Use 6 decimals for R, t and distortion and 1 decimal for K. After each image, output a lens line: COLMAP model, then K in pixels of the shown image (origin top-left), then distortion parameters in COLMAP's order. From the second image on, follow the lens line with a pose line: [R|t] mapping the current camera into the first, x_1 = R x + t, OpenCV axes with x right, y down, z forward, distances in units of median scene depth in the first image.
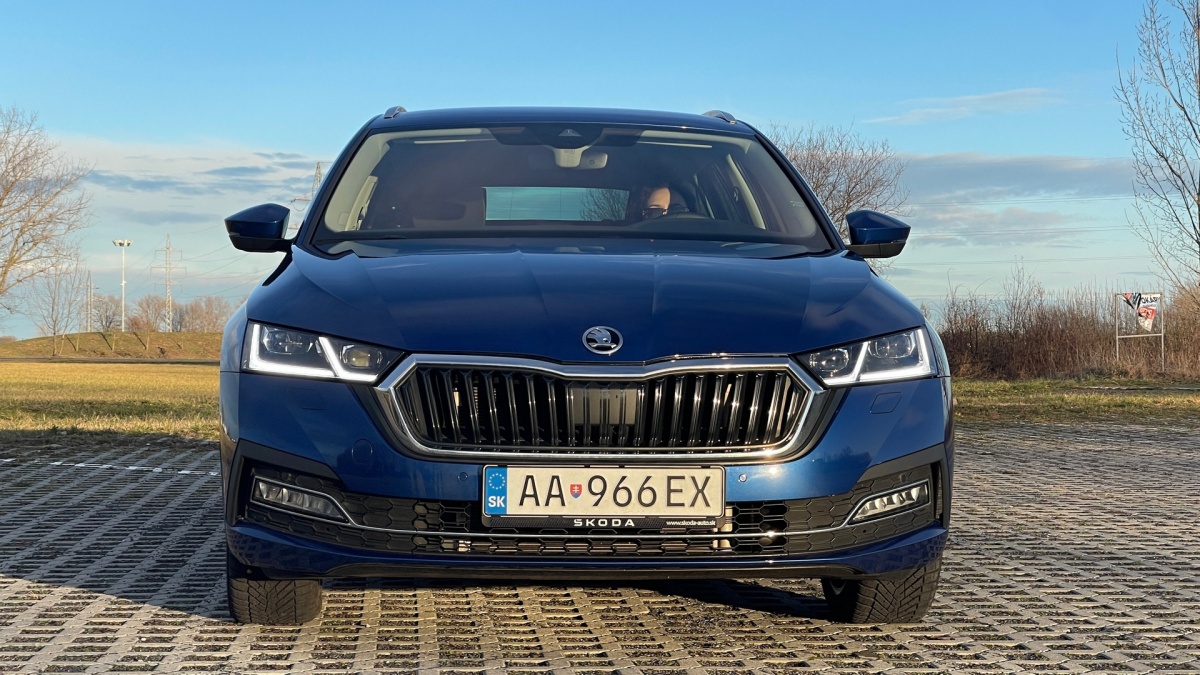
lens RADIAL K [[2238.7, 0, 598.7], [0, 2238.7, 387.6], [0, 0, 1]] dist [0.199644, 0.052822]
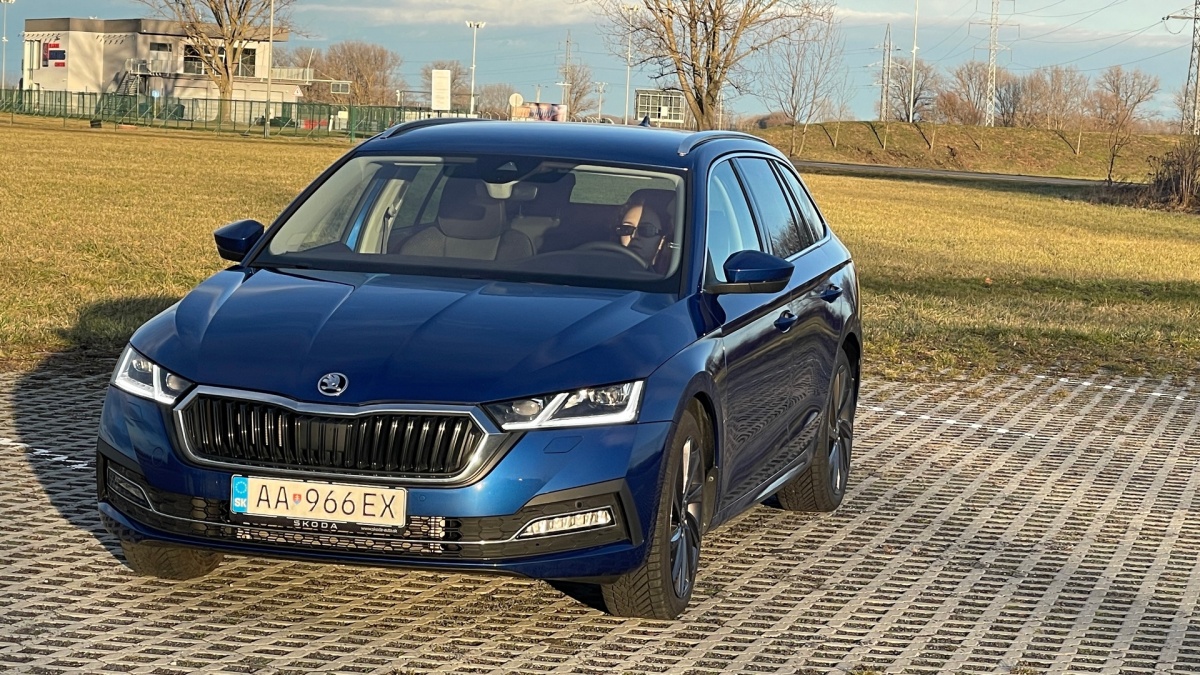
lens RADIAL K [[3420.5, 0, 600.0], [0, 3420.5, 337.5], [0, 0, 1]] dist [0.043617, 0.590843]
pose [[0.948371, 0.060708, -0.311298, 0.777167], [-0.047302, 0.997606, 0.050443, -0.158083], [0.313615, -0.033114, 0.948973, -0.849394]]
